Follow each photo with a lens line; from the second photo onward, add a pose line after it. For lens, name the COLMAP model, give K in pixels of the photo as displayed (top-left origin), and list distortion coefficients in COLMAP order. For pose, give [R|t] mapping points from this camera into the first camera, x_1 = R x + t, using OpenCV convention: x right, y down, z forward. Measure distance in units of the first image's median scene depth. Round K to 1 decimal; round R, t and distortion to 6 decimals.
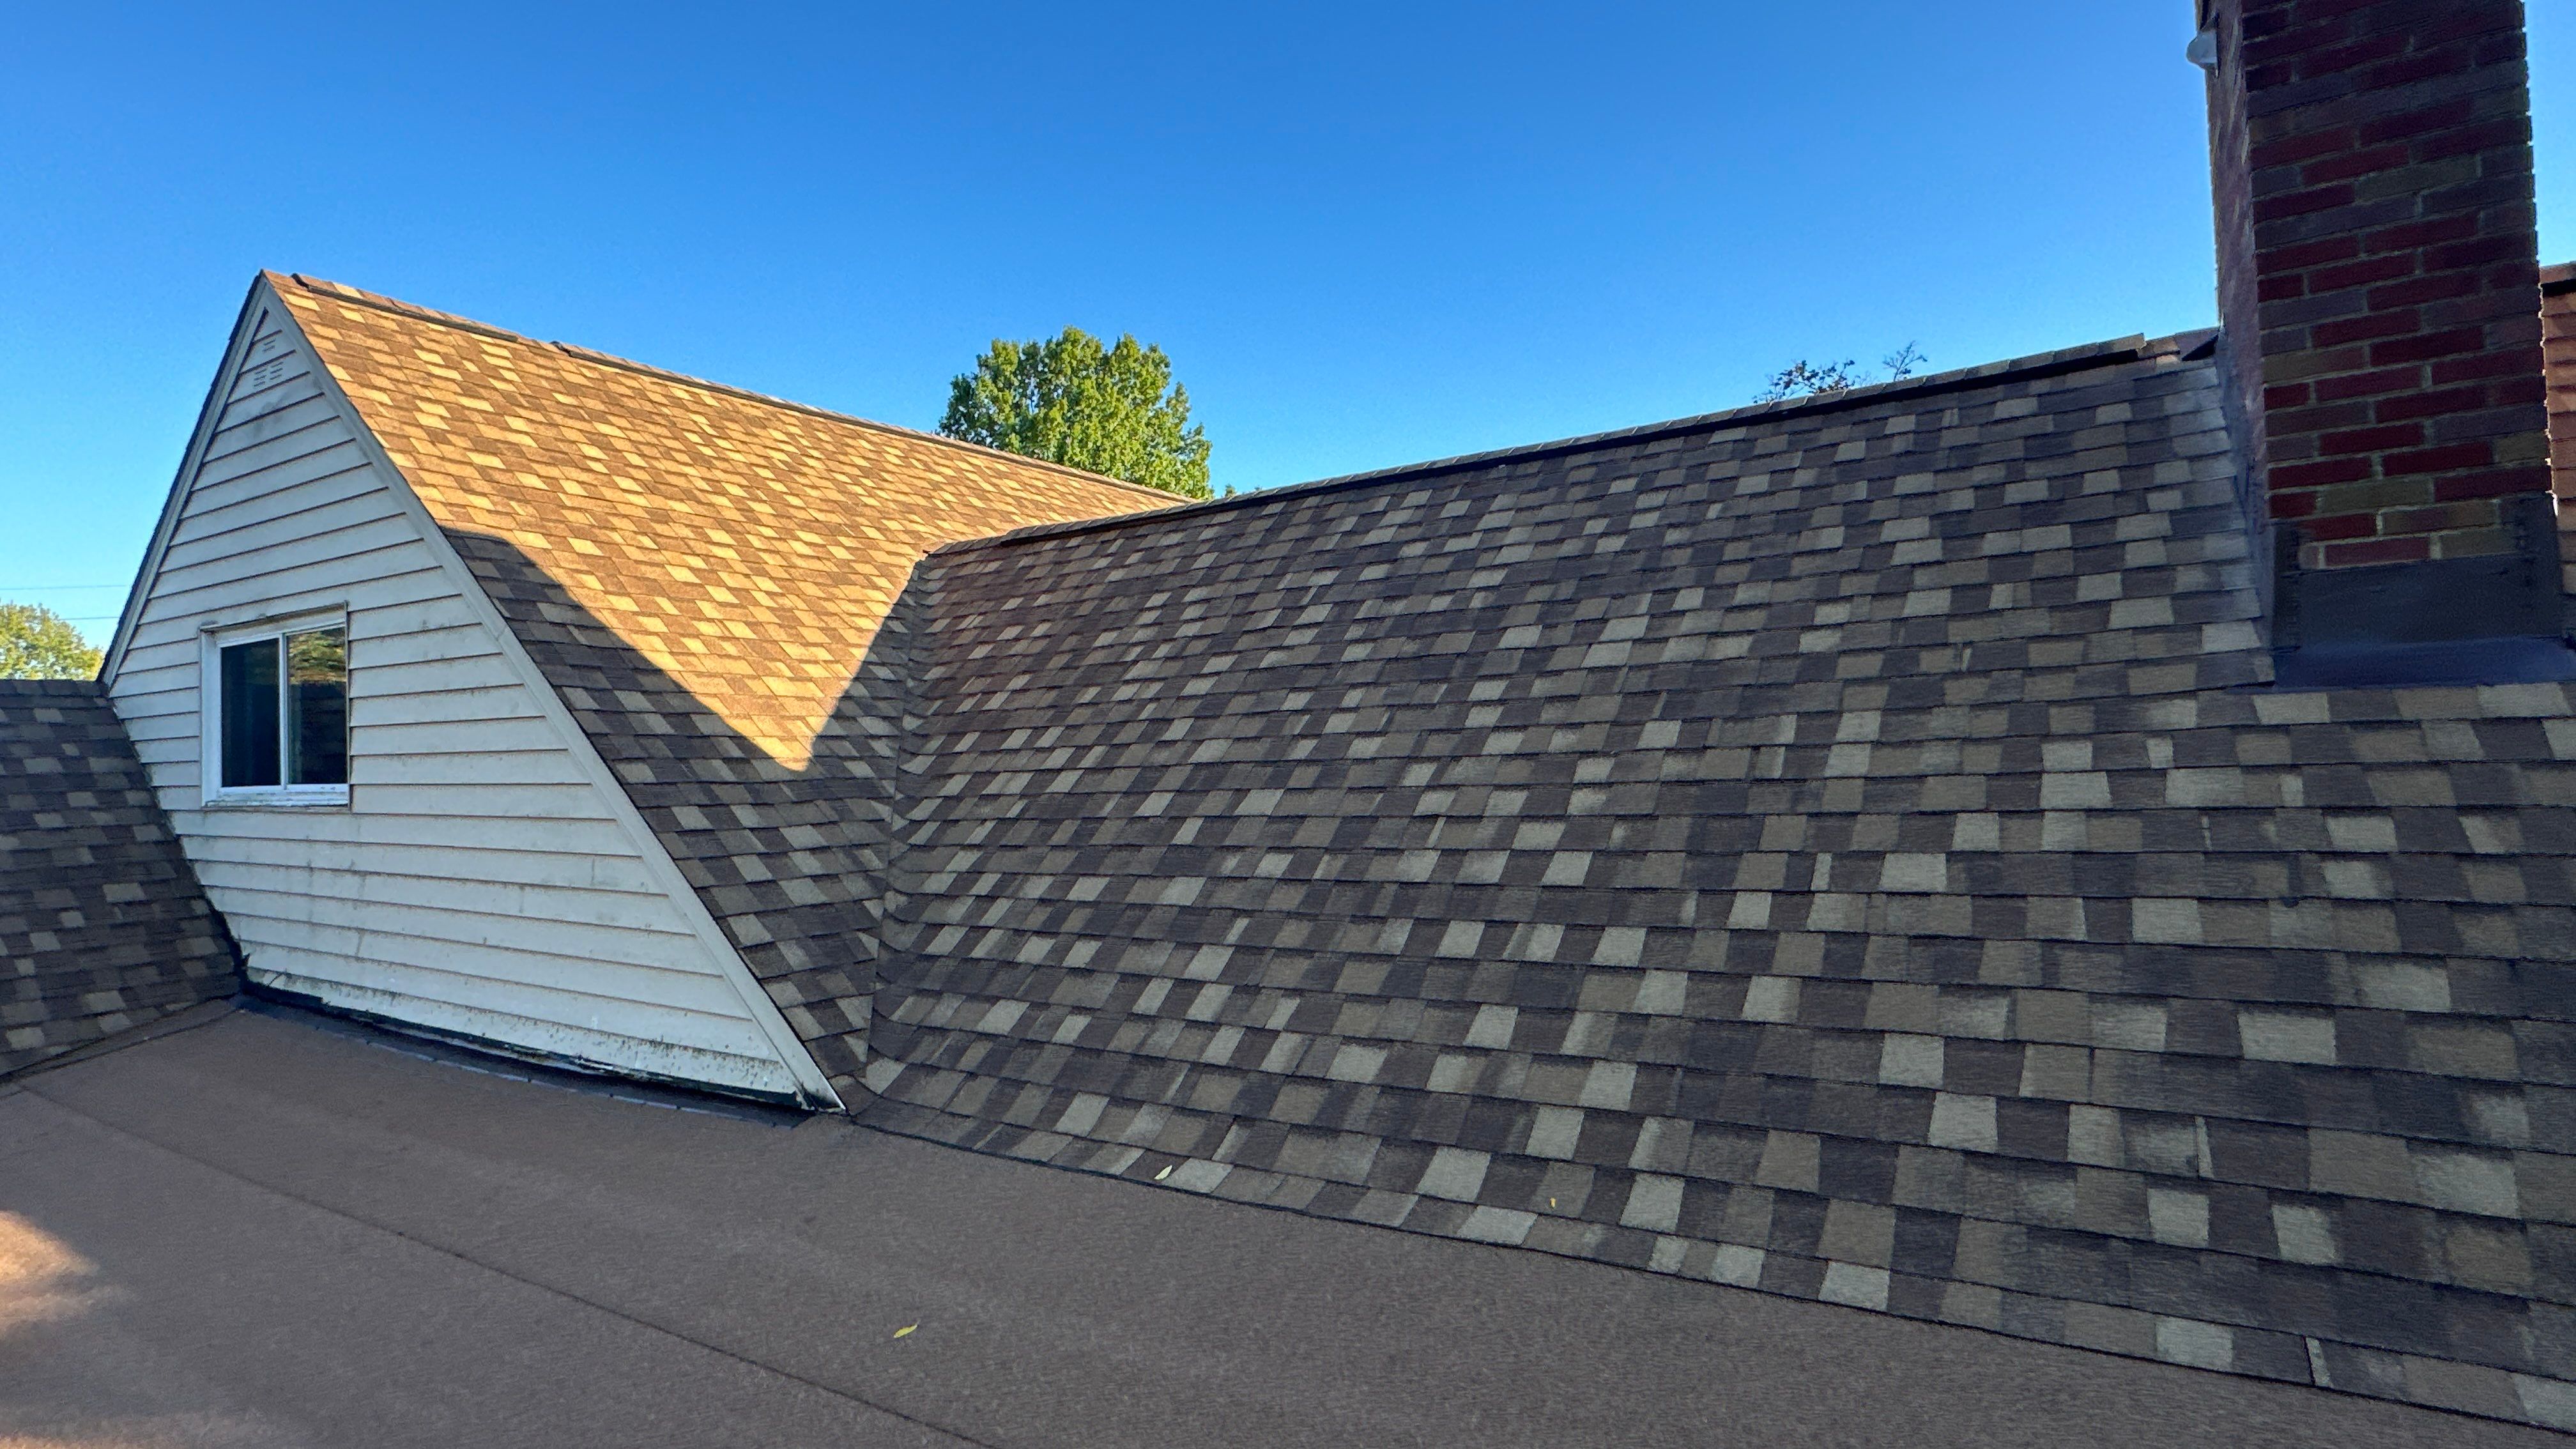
lens RADIAL K [[1306.6, 0, 1285.3], [0, 1306.6, 726.5], [0, 0, 1]] dist [-0.001479, -0.000917]
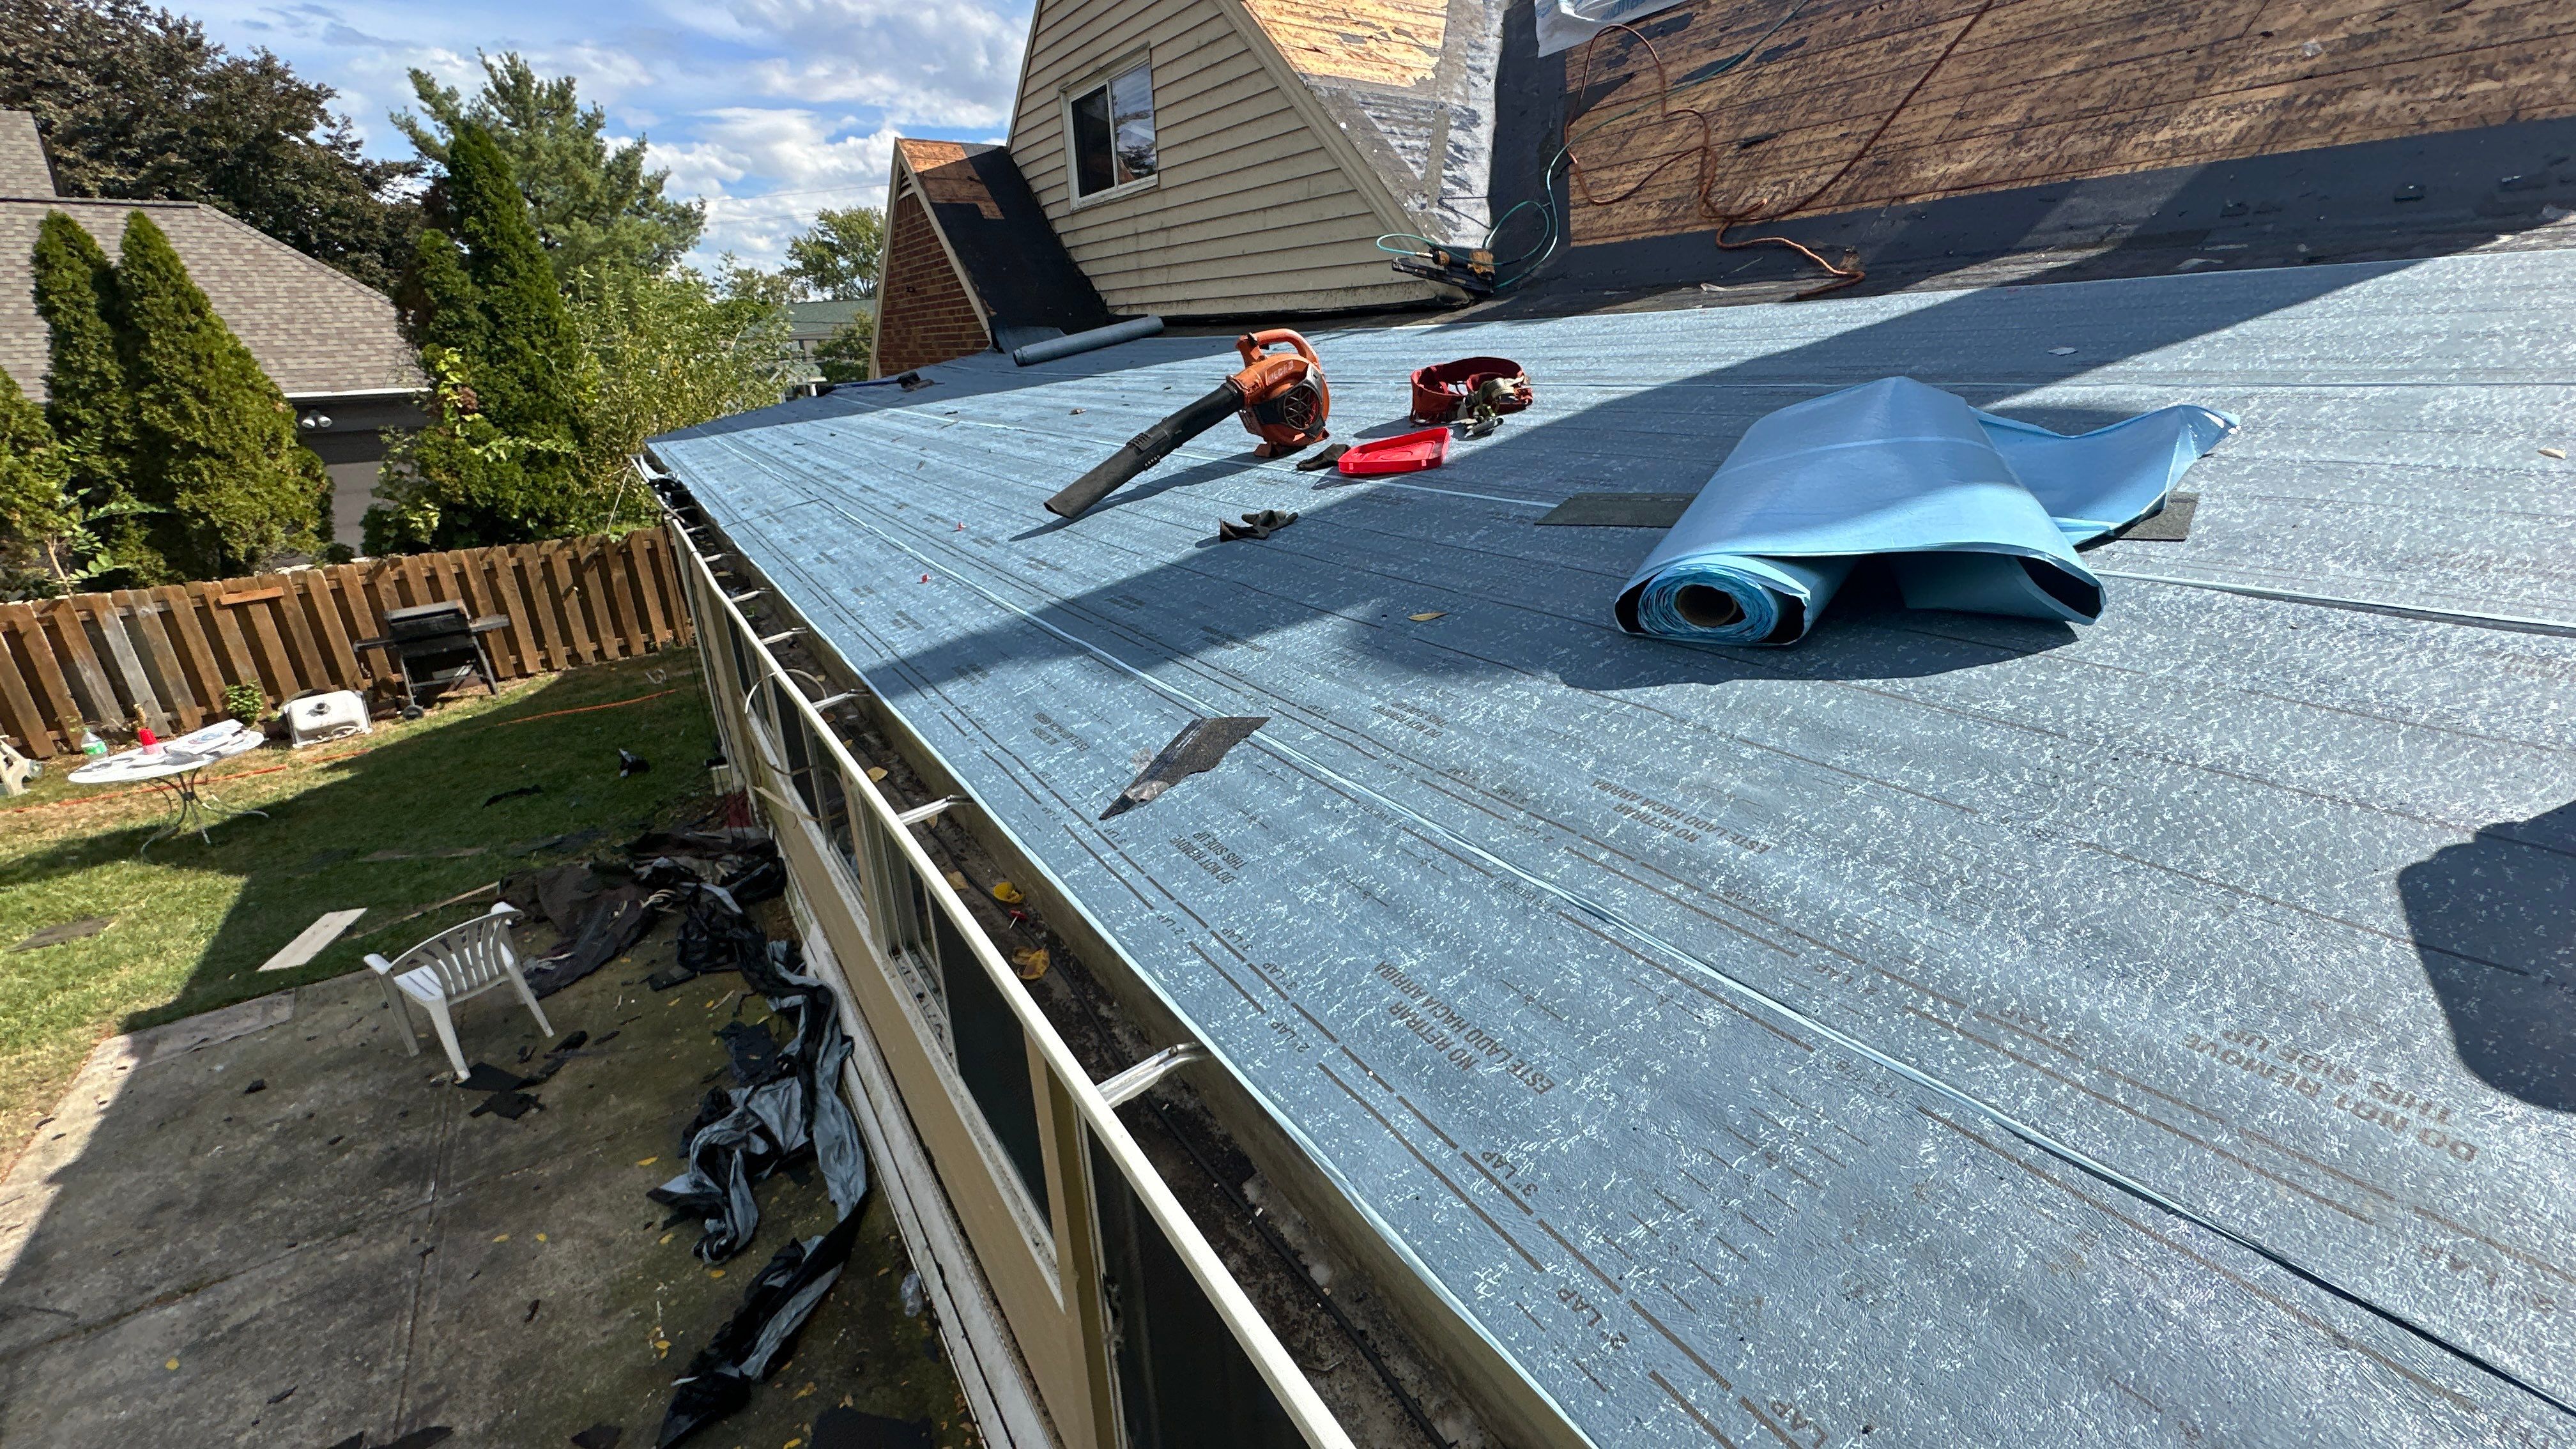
lens RADIAL K [[1017.6, 0, 1282.6], [0, 1017.6, 729.7], [0, 0, 1]] dist [-0.002448, -0.003060]
pose [[0.914731, 0.147218, -0.376291, 0.022583], [0.010561, 0.922236, 0.386483, 0.249329], [0.403926, -0.357502, 0.842043, -0.341555]]
